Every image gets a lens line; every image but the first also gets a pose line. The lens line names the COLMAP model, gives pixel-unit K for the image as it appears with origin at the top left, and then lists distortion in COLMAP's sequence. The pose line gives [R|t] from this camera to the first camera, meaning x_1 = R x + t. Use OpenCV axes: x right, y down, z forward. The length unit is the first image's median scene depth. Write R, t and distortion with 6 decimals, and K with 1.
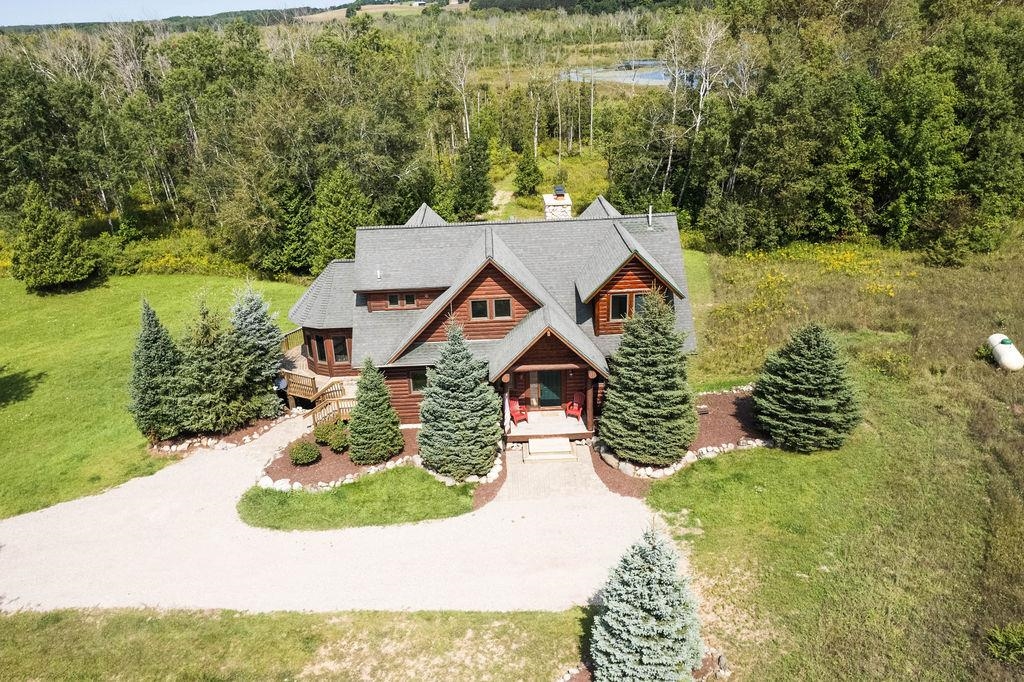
lens RADIAL K [[728.5, 0, 485.5], [0, 728.5, 321.3], [0, 0, 1]] dist [-0.020653, -0.005245]
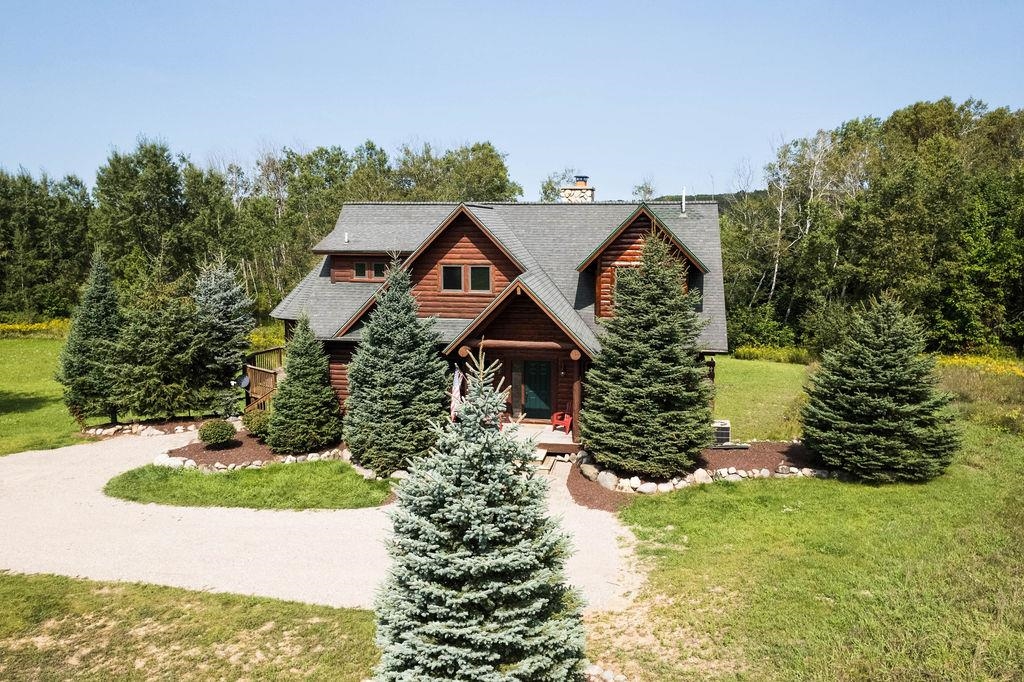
lens RADIAL K [[704.2, 0, 519.3], [0, 704.2, 334.9], [0, 0, 1]] dist [-0.049939, 0.046441]
pose [[0.985905, 0.074037, -0.150032, 0.202942], [-0.105423, 0.971242, -0.213482, 0.221174], [0.129912, 0.226290, 0.965358, 0.294219]]
